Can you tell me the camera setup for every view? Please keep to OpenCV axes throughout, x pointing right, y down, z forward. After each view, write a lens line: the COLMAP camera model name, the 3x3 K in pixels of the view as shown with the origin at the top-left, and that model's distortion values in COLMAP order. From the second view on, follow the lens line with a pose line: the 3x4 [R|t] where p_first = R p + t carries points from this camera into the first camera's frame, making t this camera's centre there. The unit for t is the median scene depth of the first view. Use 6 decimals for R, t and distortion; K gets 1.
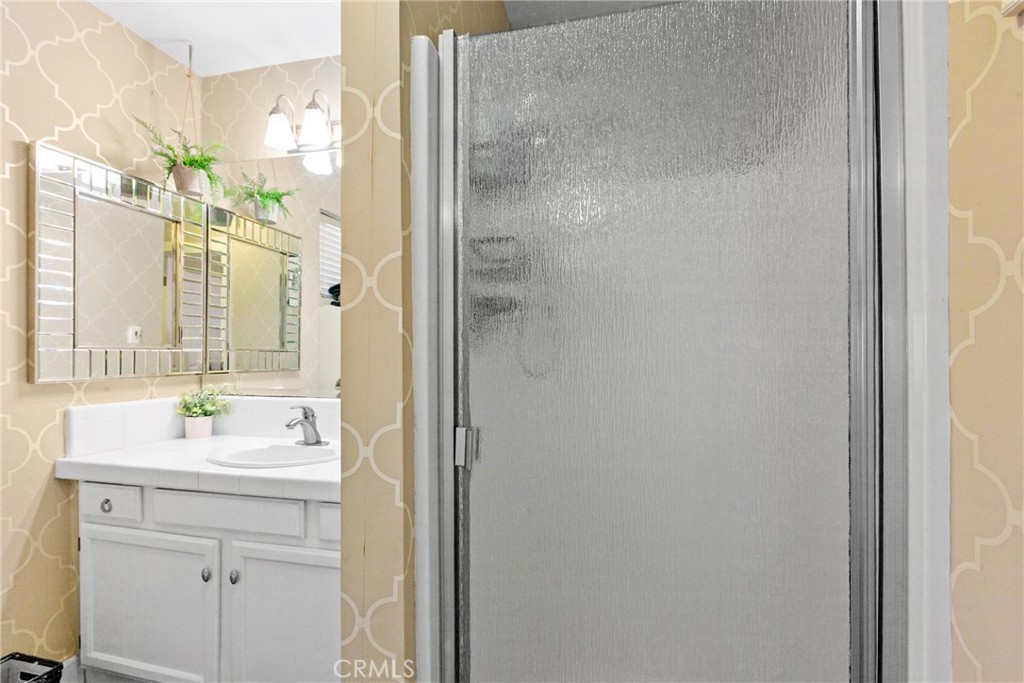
lens RADIAL K [[475.8, 0, 508.9], [0, 475.8, 355.2], [0, 0, 1]] dist [0.001678, -0.000919]
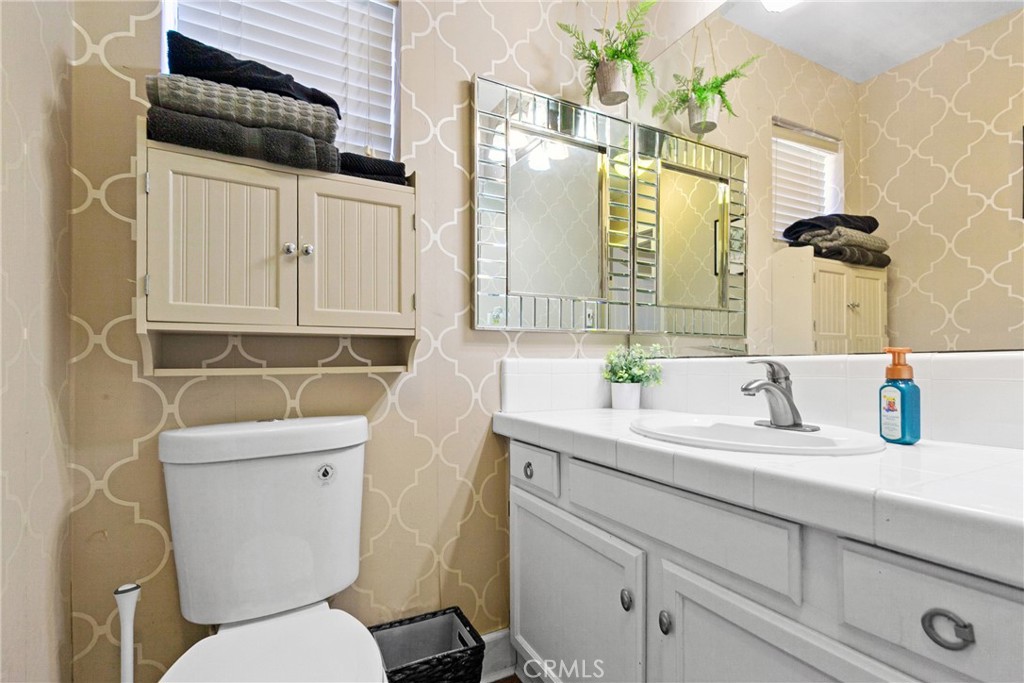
lens RADIAL K [[475.8, 0, 508.9], [0, 475.8, 355.2], [0, 0, 1]] dist [0.001678, -0.000919]
pose [[0.666160, -0.012758, -0.745700, -0.204510], [-0.002382, 0.999812, -0.019233, 0.112310], [0.745805, 0.014588, 0.666004, 0.356813]]
